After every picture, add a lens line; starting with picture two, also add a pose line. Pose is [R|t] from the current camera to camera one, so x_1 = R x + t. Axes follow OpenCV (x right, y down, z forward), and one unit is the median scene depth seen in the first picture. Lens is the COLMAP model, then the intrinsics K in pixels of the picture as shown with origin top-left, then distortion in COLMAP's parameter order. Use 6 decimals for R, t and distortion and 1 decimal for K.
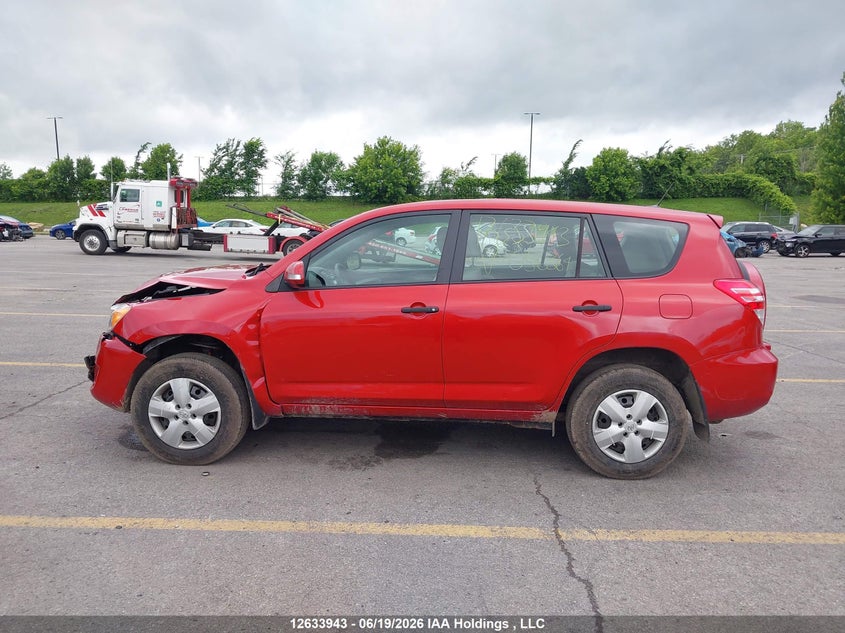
lens RADIAL K [[662.5, 0, 426.8], [0, 662.5, 317.9], [0, 0, 1]] dist [0.055386, -0.068155]
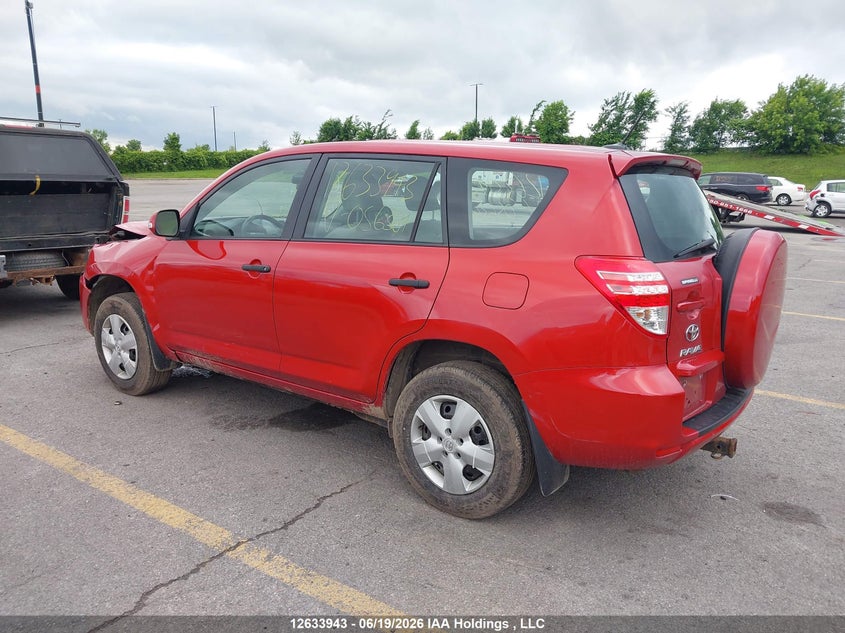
lens RADIAL K [[662.5, 0, 426.8], [0, 662.5, 317.9], [0, 0, 1]] dist [0.055386, -0.068155]
pose [[0.826569, 0.111681, -0.551644, 0.098853], [-0.077168, 0.993347, 0.085478, -0.005753], [0.557520, -0.028085, 0.829688, 0.054533]]
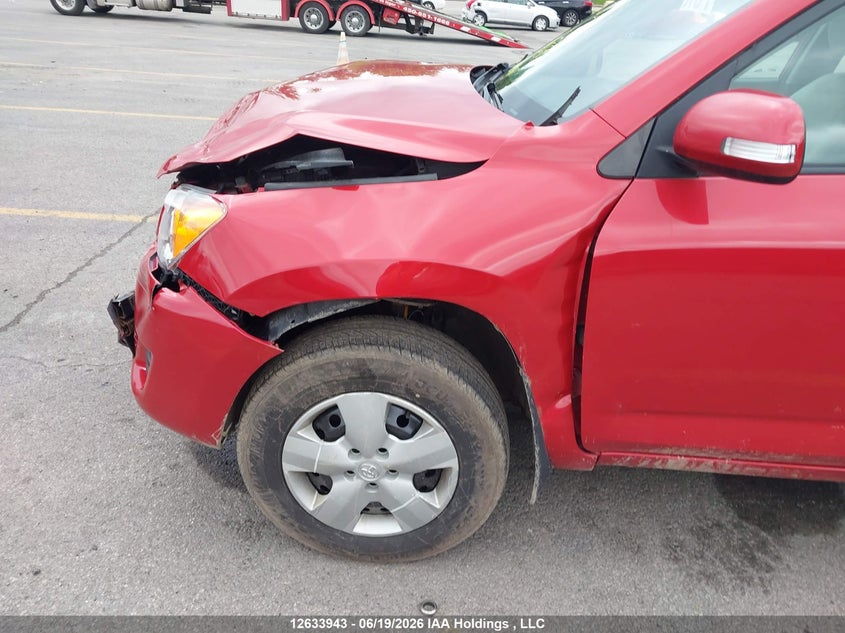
lens RADIAL K [[662.5, 0, 426.8], [0, 662.5, 317.9], [0, 0, 1]] dist [0.055386, -0.068155]
pose [[0.999593, 0.027960, 0.005703, -0.049655], [-0.028335, 0.948949, 0.314154, -0.011366], [0.003372, -0.314188, 0.949355, 0.094843]]
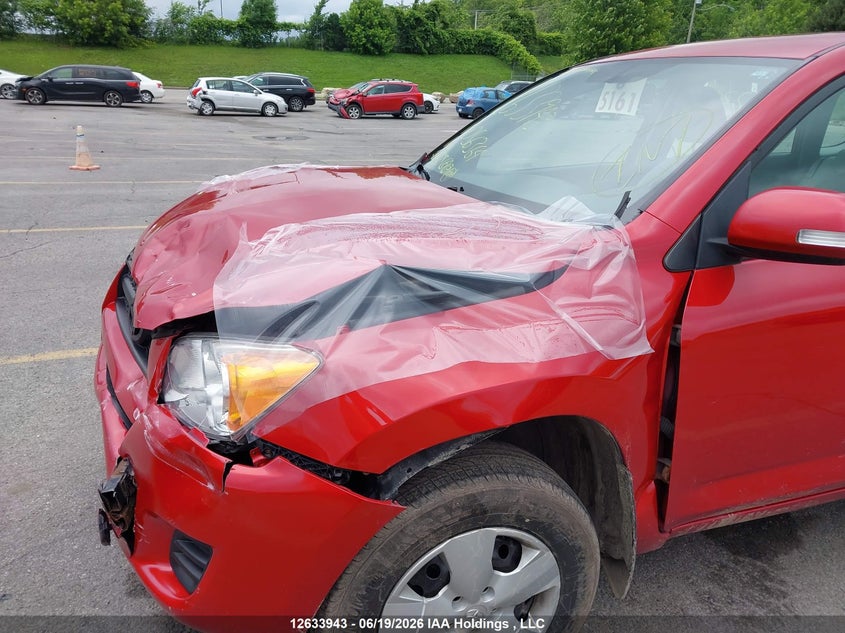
lens RADIAL K [[669.6, 0, 431.5], [0, 669.6, 319.1], [0, 0, 1]] dist [-0.002438, 0.007514]
pose [[0.921282, -0.111314, 0.372624, -0.075355], [0.032971, 0.977067, 0.210362, -0.014264], [-0.387495, -0.181517, 0.903825, 0.104534]]
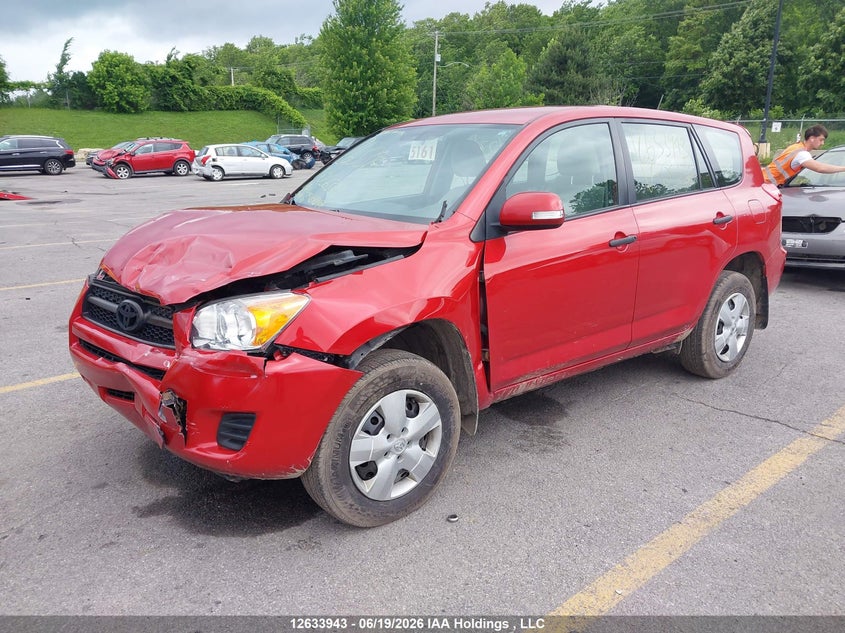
lens RADIAL K [[662.5, 0, 426.8], [0, 662.5, 317.9], [0, 0, 1]] dist [0.055386, -0.068155]
pose [[0.745806, -0.189009, 0.638787, -0.108764], [0.109058, 0.980610, 0.162821, -0.011705], [-0.657175, -0.051768, 0.751958, 0.075269]]
